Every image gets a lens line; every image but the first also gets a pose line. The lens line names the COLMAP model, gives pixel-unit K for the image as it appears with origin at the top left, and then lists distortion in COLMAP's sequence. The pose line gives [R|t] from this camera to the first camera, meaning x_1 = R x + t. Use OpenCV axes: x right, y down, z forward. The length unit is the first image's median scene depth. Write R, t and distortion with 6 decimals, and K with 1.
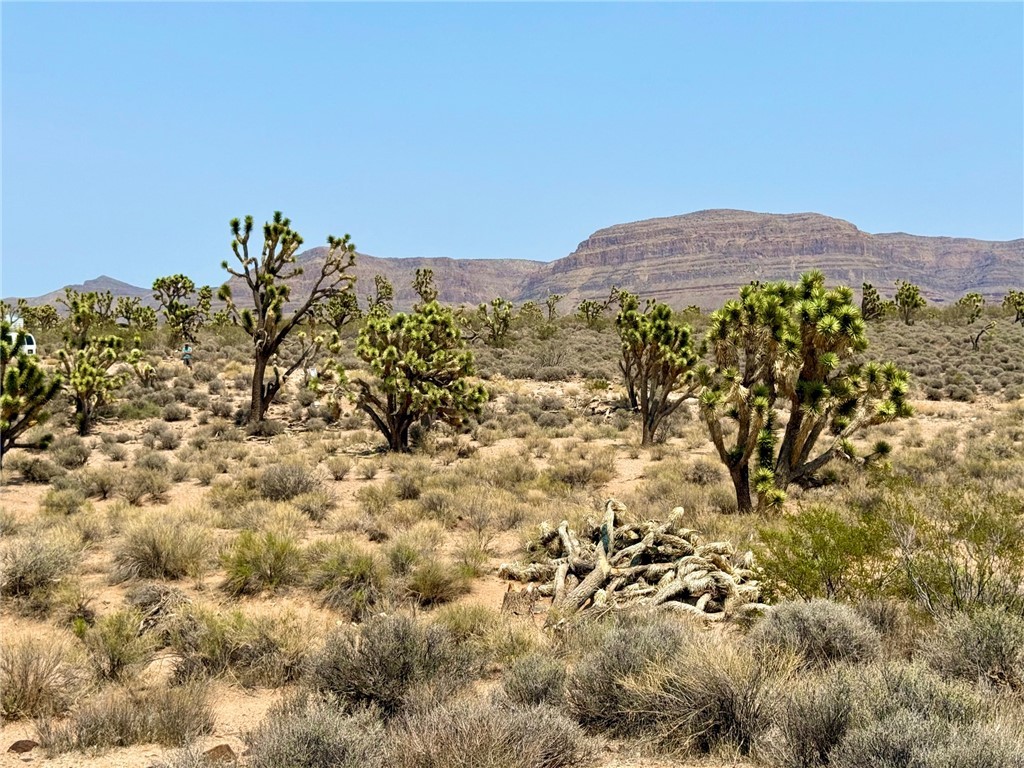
lens RADIAL K [[1449.4, 0, 508.1], [0, 1449.4, 387.3], [0, 0, 1]] dist [0.167091, -0.180746]
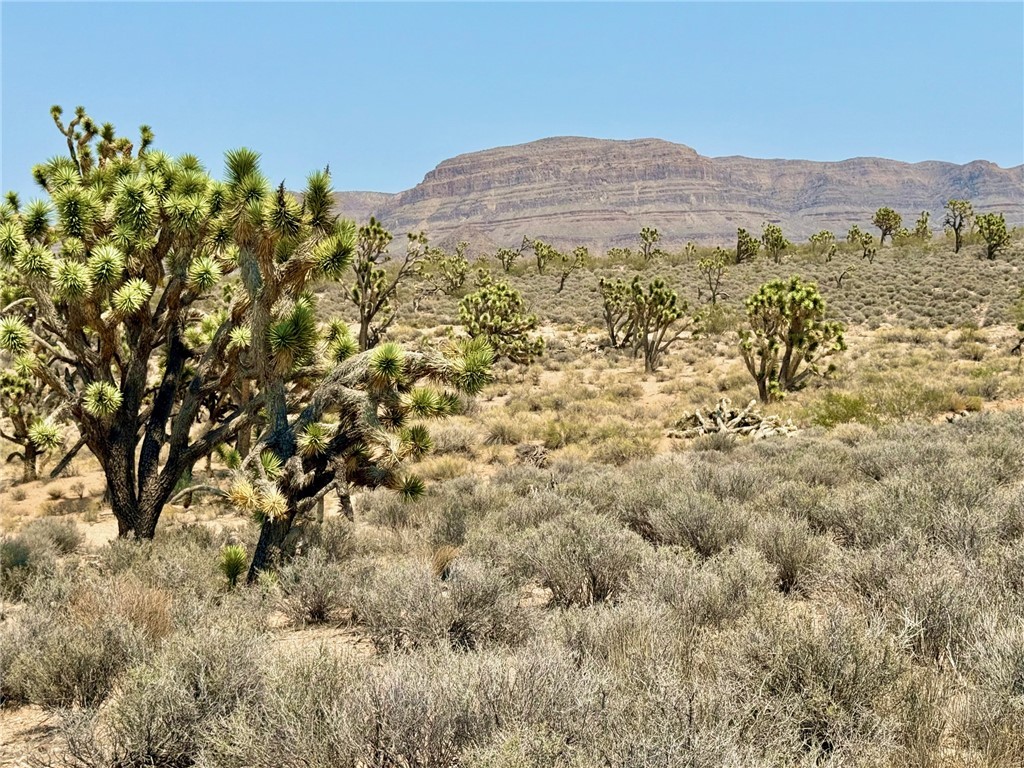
lens RADIAL K [[1449.4, 0, 508.1], [0, 1449.4, 387.3], [0, 0, 1]] dist [0.167091, -0.180746]
pose [[0.994028, -0.041027, 0.101123, -0.231181], [0.036179, 0.998127, 0.049323, -0.027107], [-0.102958, -0.045370, 0.993650, -0.544298]]
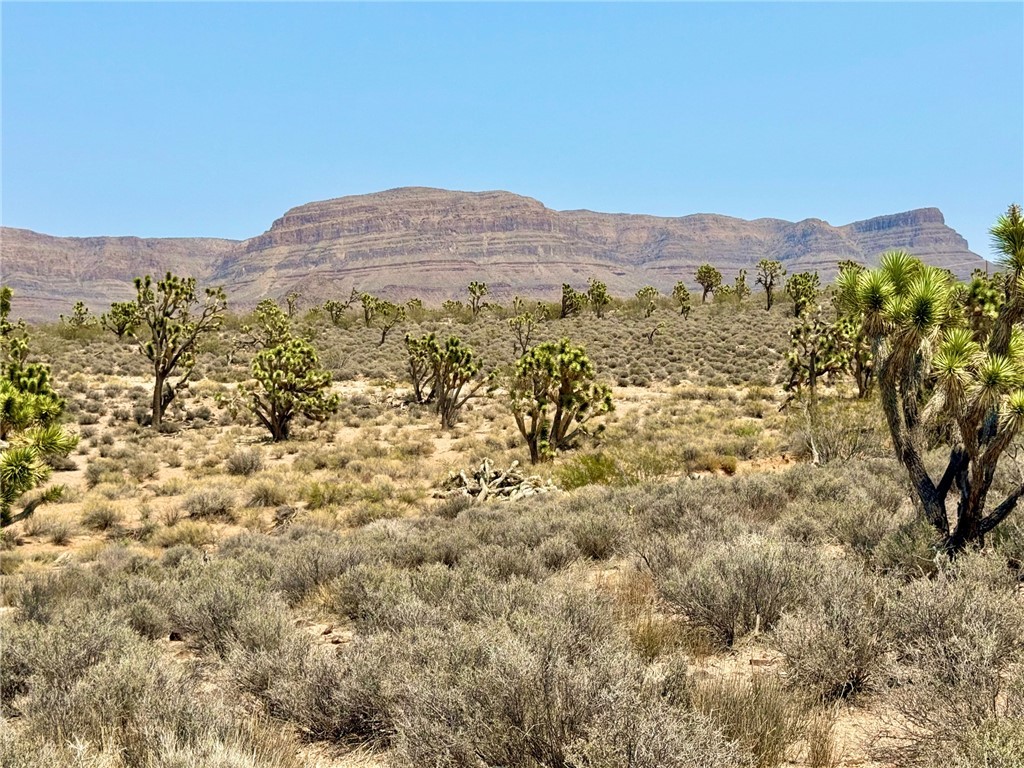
lens RADIAL K [[1449.4, 0, 508.1], [0, 1449.4, 387.3], [0, 0, 1]] dist [0.167091, -0.180746]
pose [[0.978327, -0.034727, 0.204134, -0.169801], [0.031491, 0.999322, 0.019081, -0.034731], [-0.204658, -0.012240, 0.978757, -0.566948]]
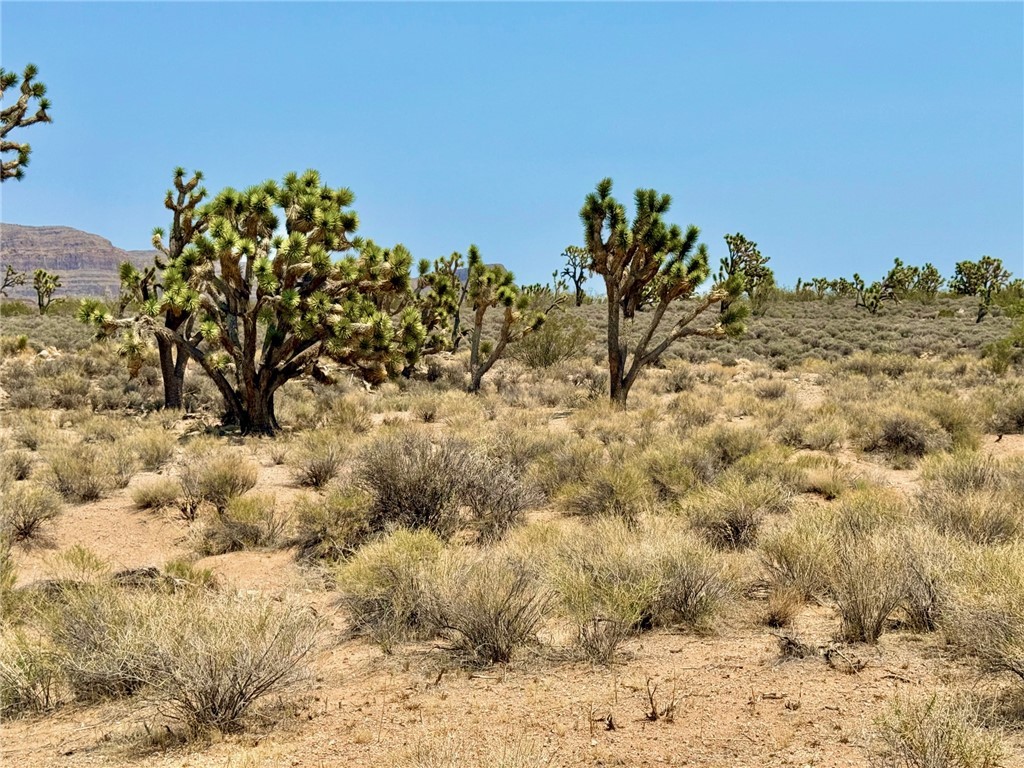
lens RADIAL K [[1449.4, 0, 508.1], [0, 1449.4, 387.3], [0, 0, 1]] dist [0.167091, -0.180746]
pose [[0.878087, -0.020392, 0.478067, -0.295048], [0.026172, 0.999643, -0.005431, 0.036748], [-0.477785, 0.017280, 0.878307, 0.534130]]
